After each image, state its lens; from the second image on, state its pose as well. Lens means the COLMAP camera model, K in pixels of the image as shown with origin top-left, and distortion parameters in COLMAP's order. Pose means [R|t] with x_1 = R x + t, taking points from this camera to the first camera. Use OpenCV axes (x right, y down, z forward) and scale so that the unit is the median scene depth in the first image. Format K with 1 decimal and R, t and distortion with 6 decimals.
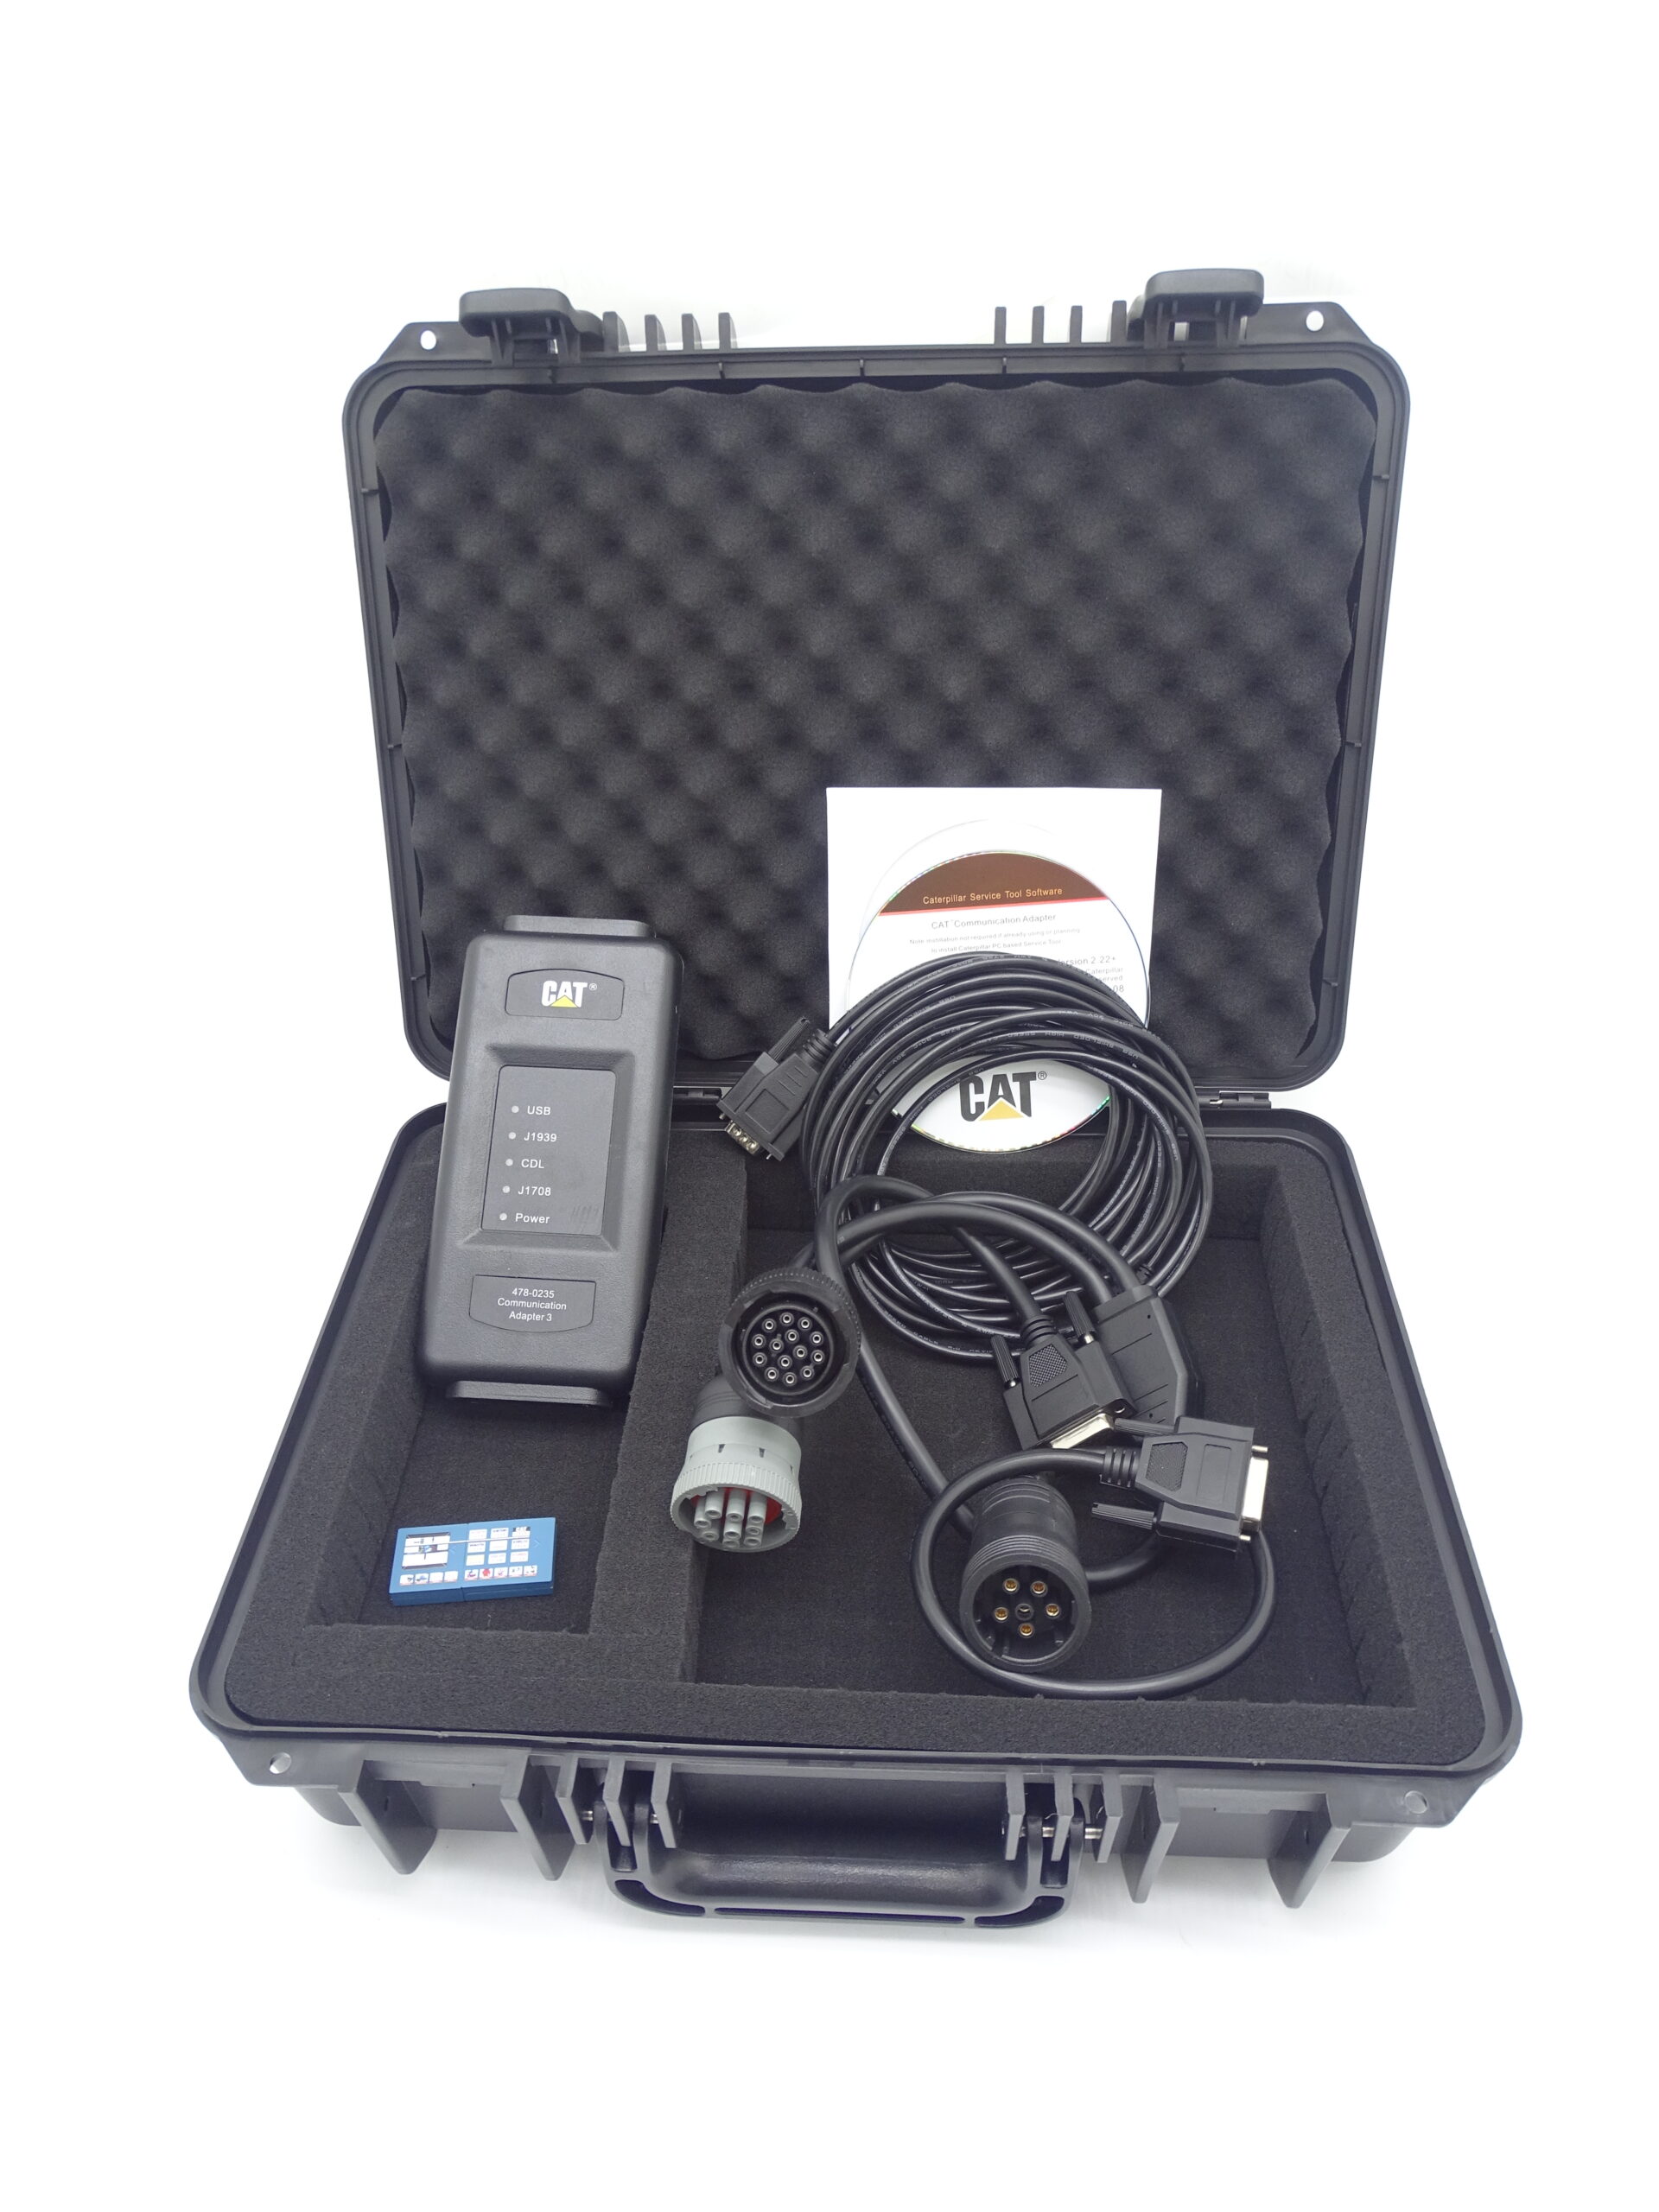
lens RADIAL K [[1550.3, 0, 822.8], [0, 1550.3, 1112.3], [0, 0, 1]] dist [-0.007494, -0.010145]
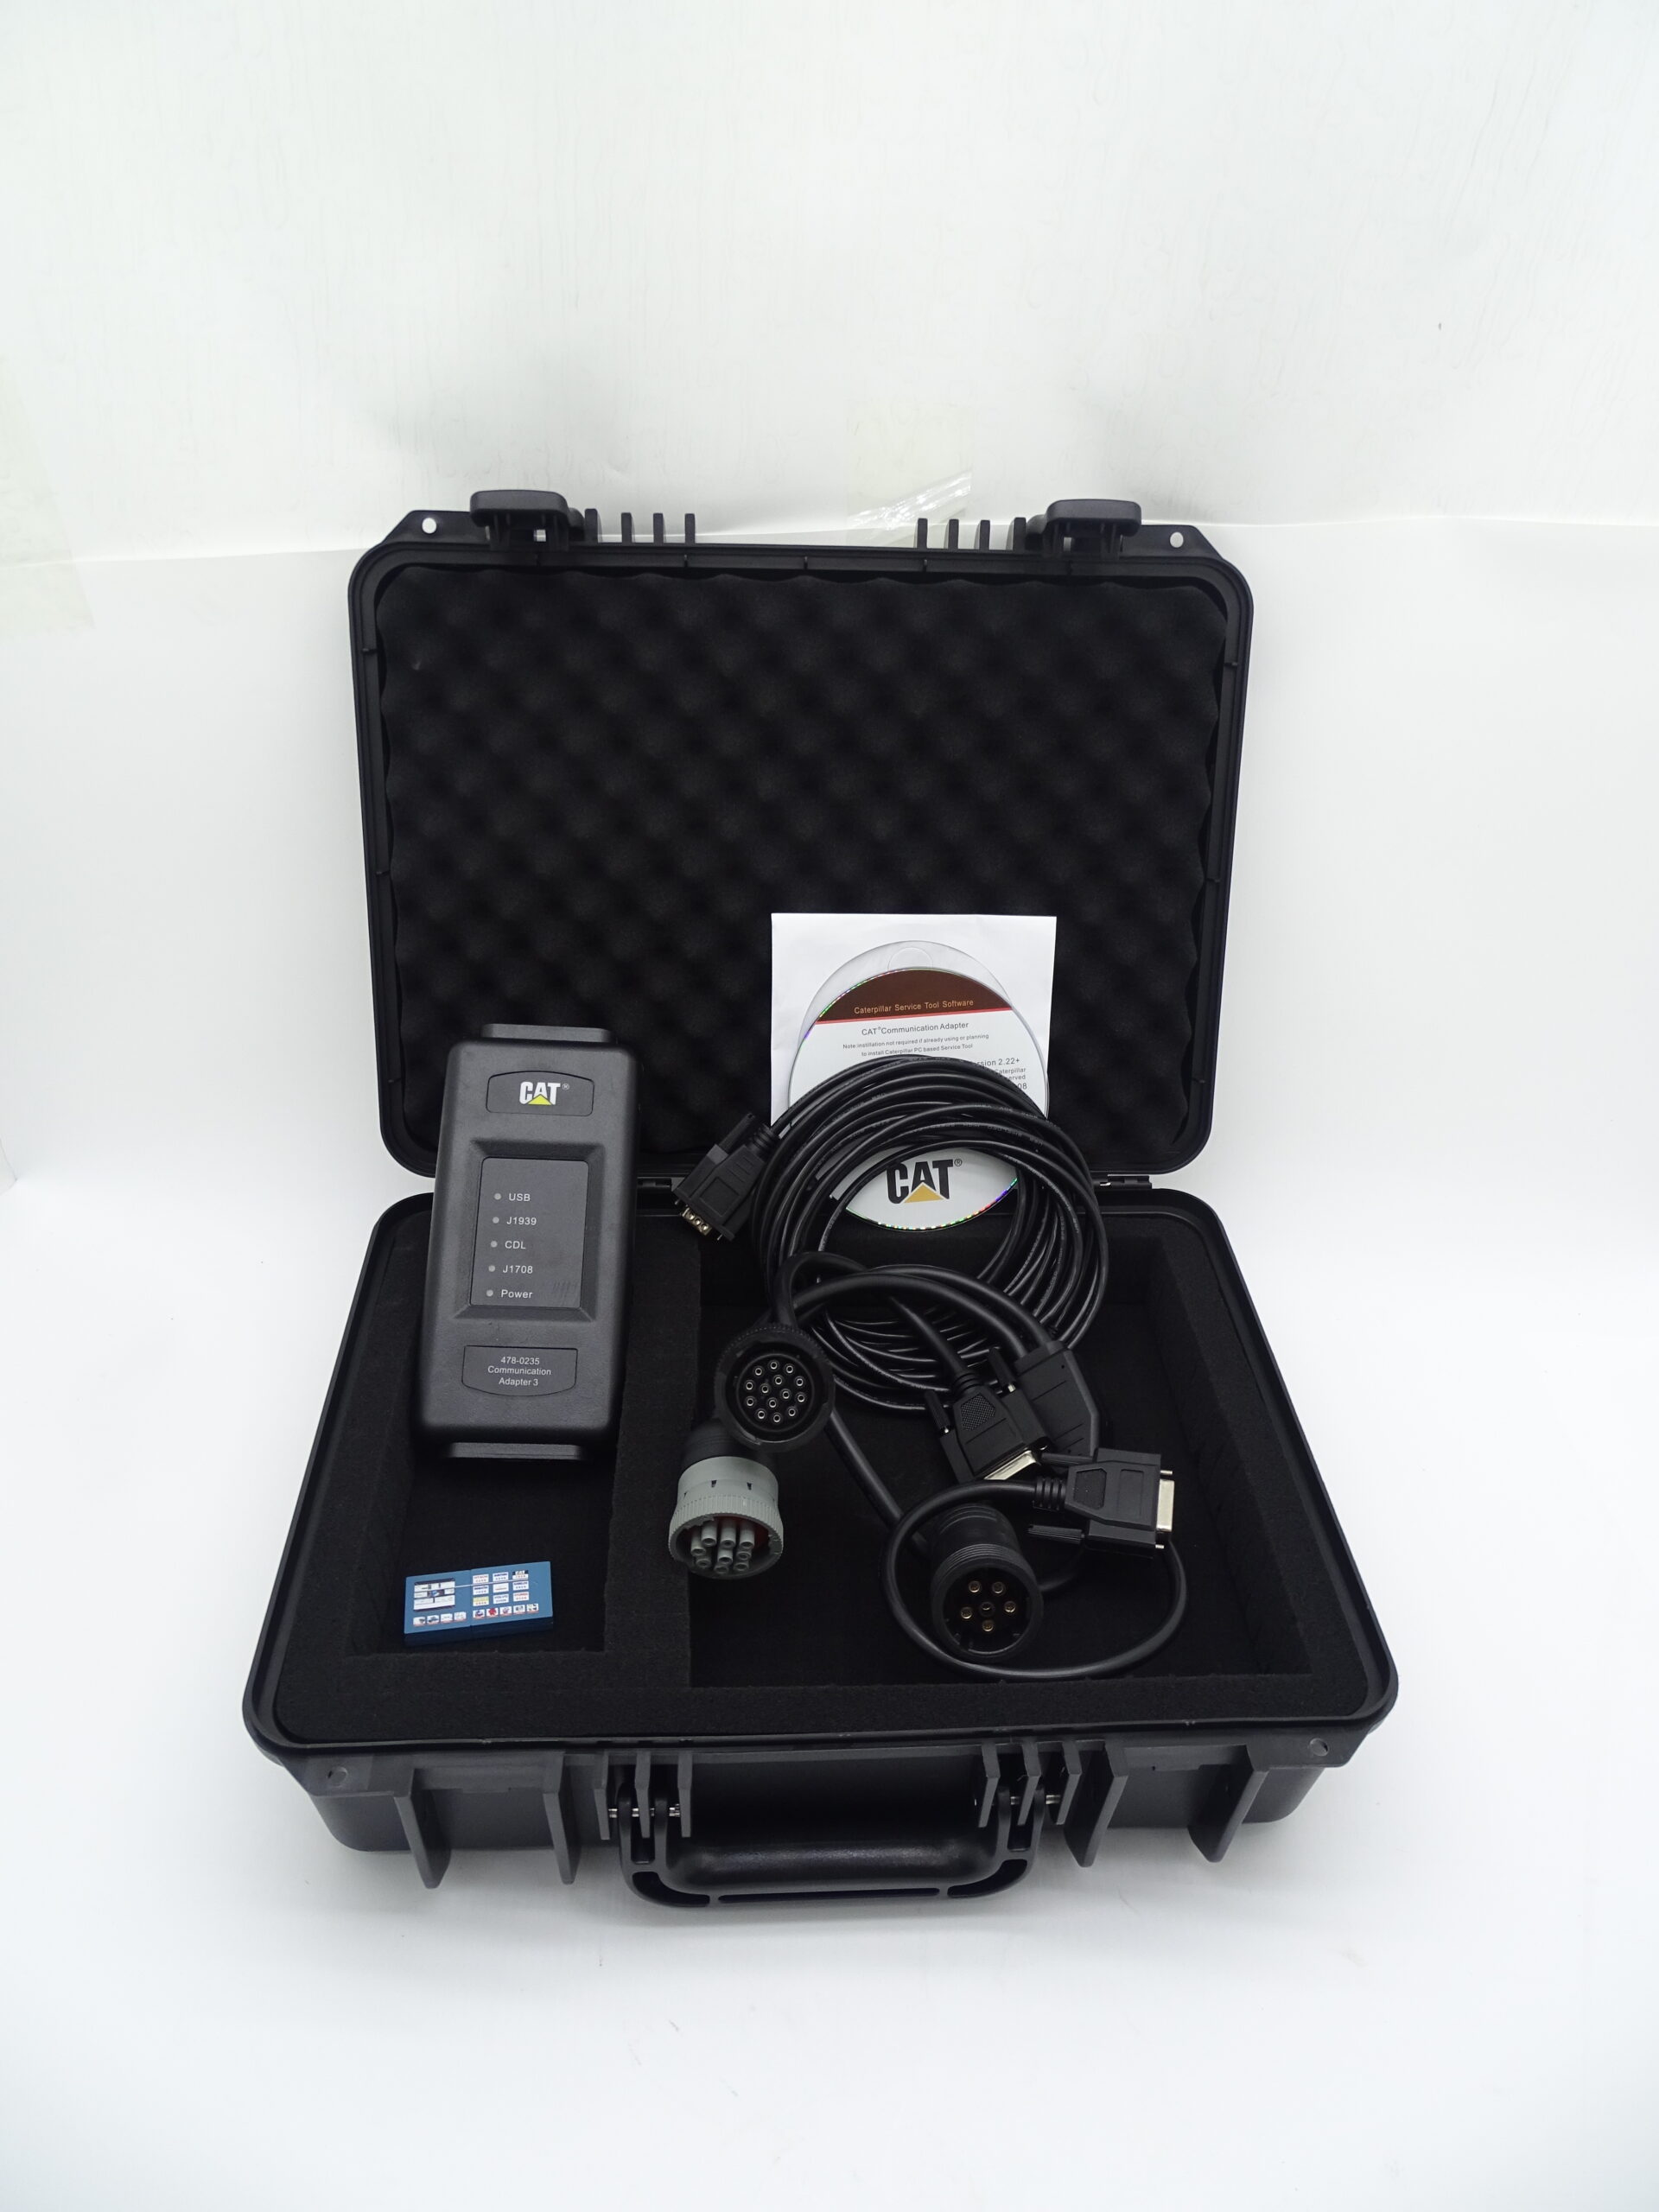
lens RADIAL K [[1550.3, 0, 825.7], [0, 1550.3, 1111.7], [0, 0, 1]] dist [-0.007494, -0.010145]
pose [[0.992716, -0.007264, 0.120261, -0.101105], [0.016860, 0.996734, -0.078969, 0.030010], [-0.119295, 0.080422, 0.989596, -0.135778]]
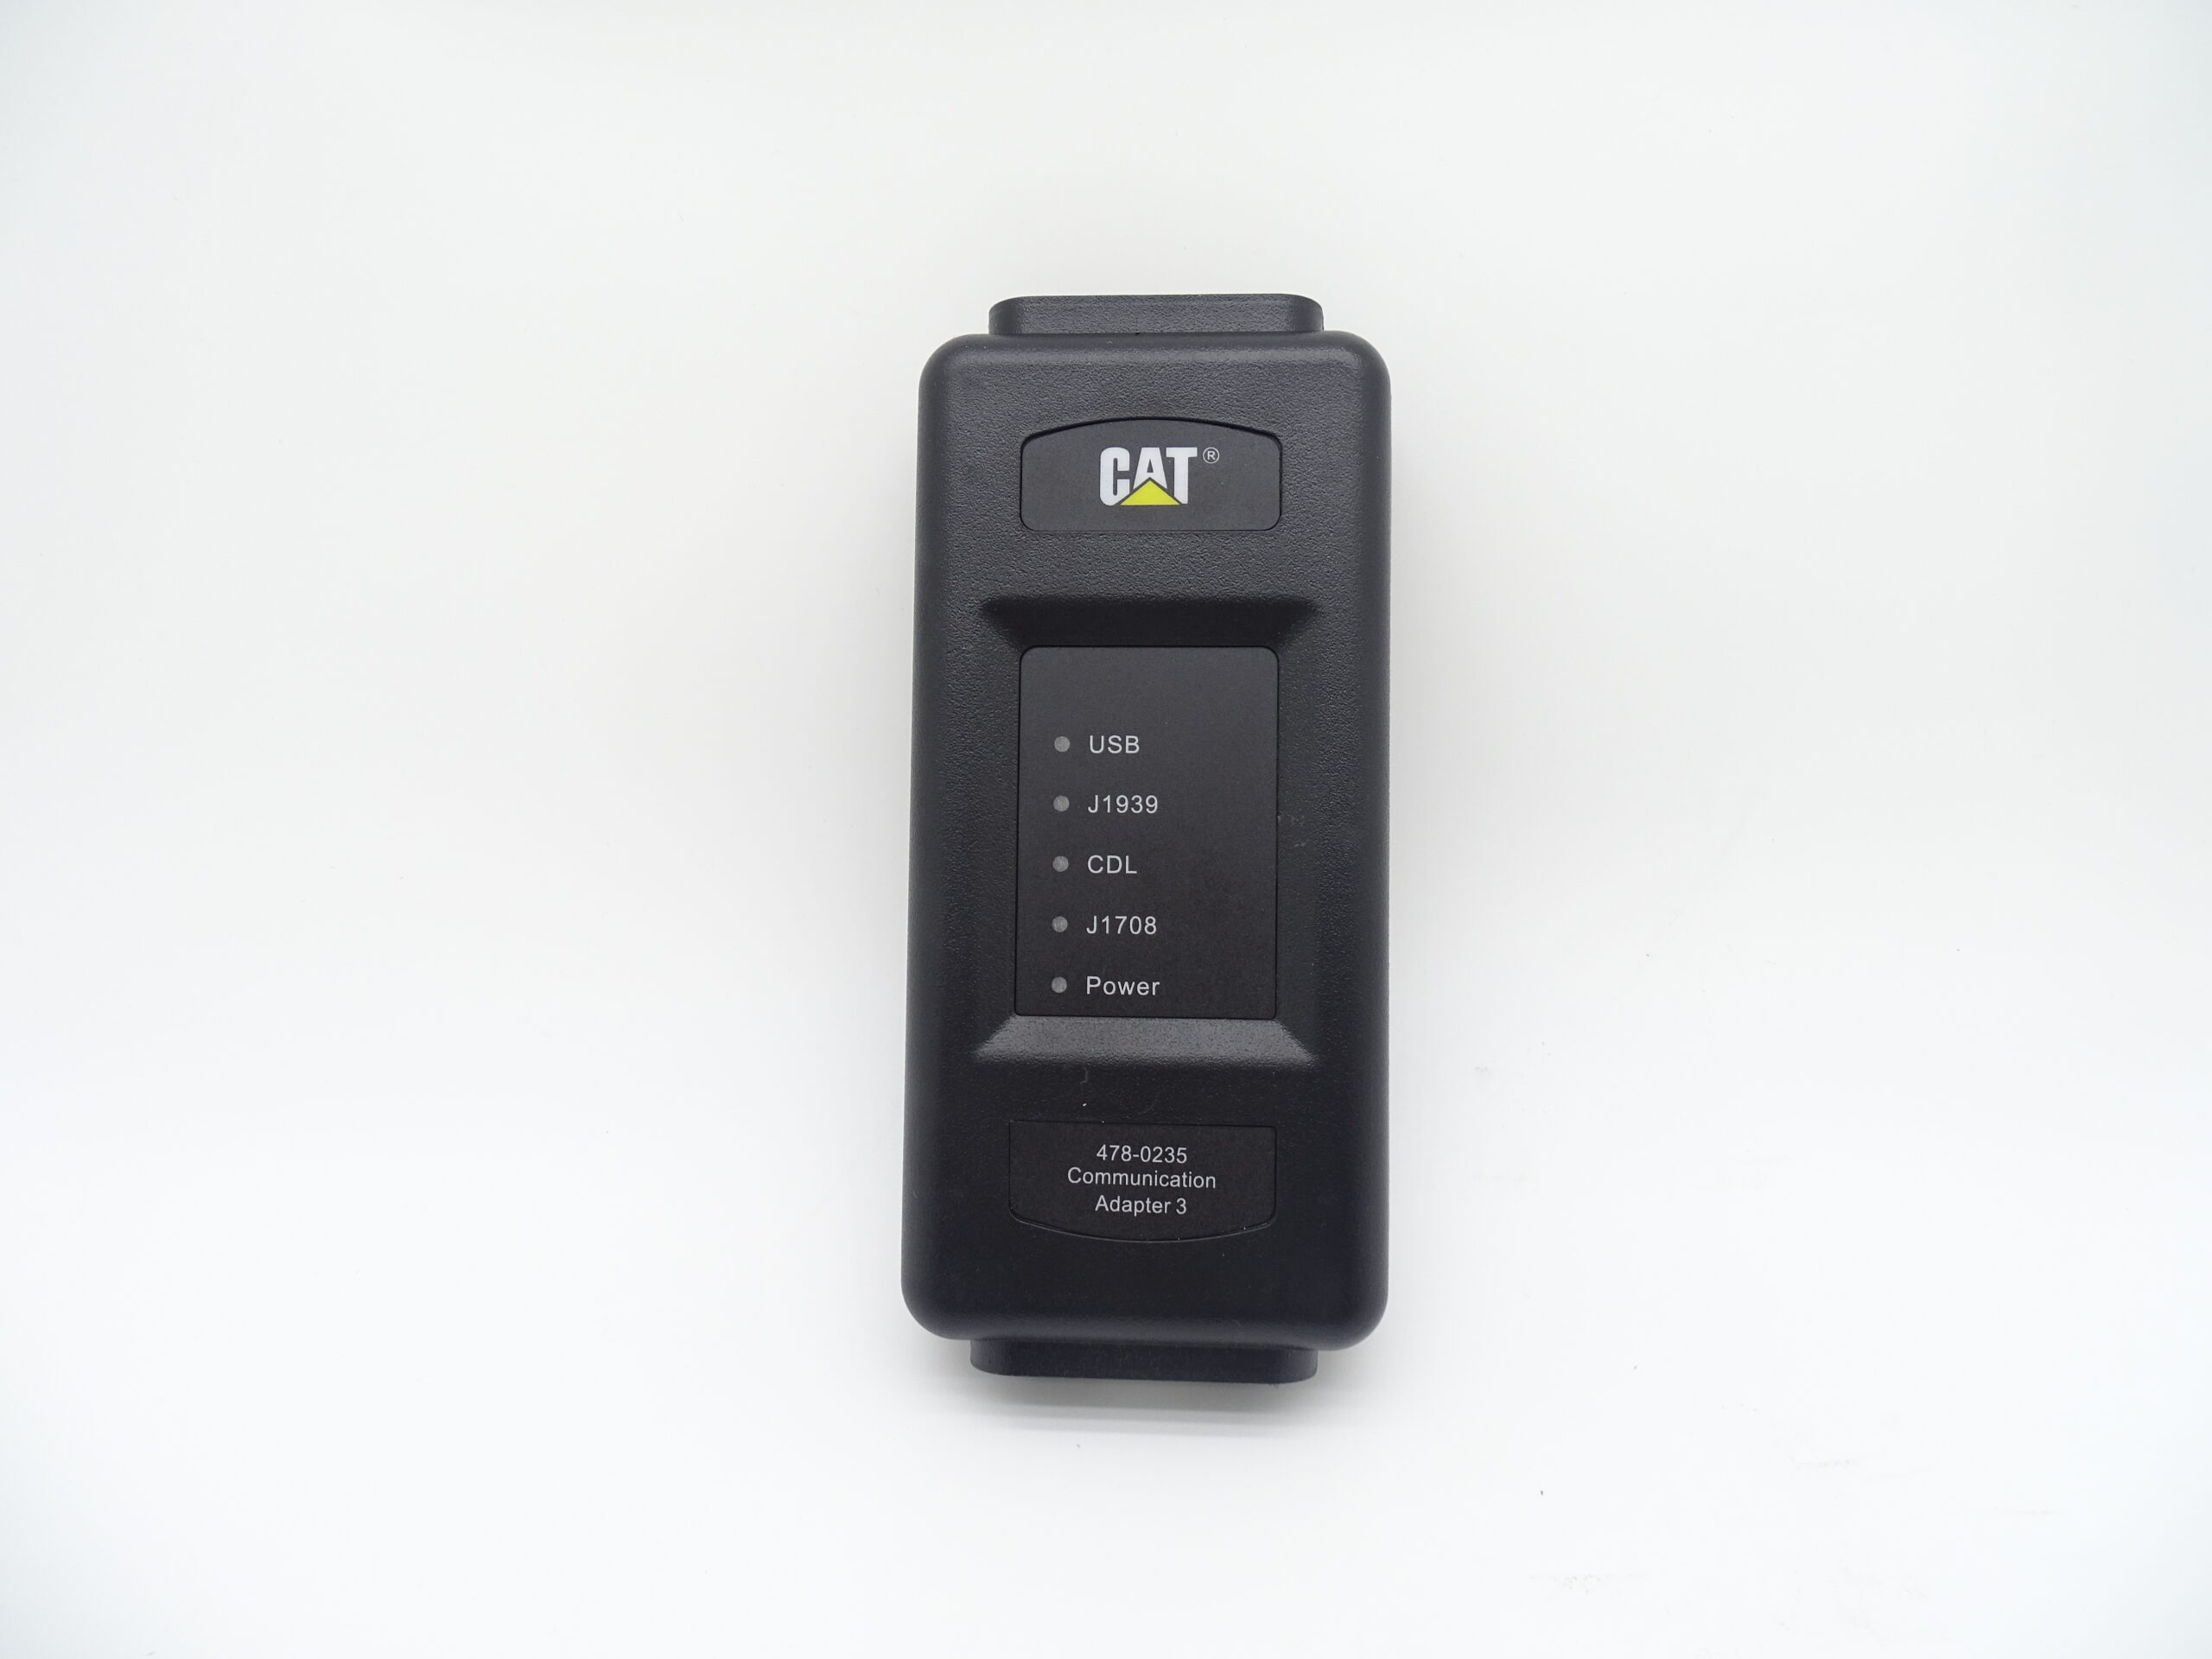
lens RADIAL K [[1550.3, 0, 1097.0], [0, 1550.3, 852.1], [0, 0, 1]] dist [-0.007494, -0.010145]
pose [[0.997838, -0.044959, -0.047931, -0.172485], [0.054226, 0.975320, 0.214035, -0.070043], [0.037125, -0.216171, 0.975649, 0.563461]]
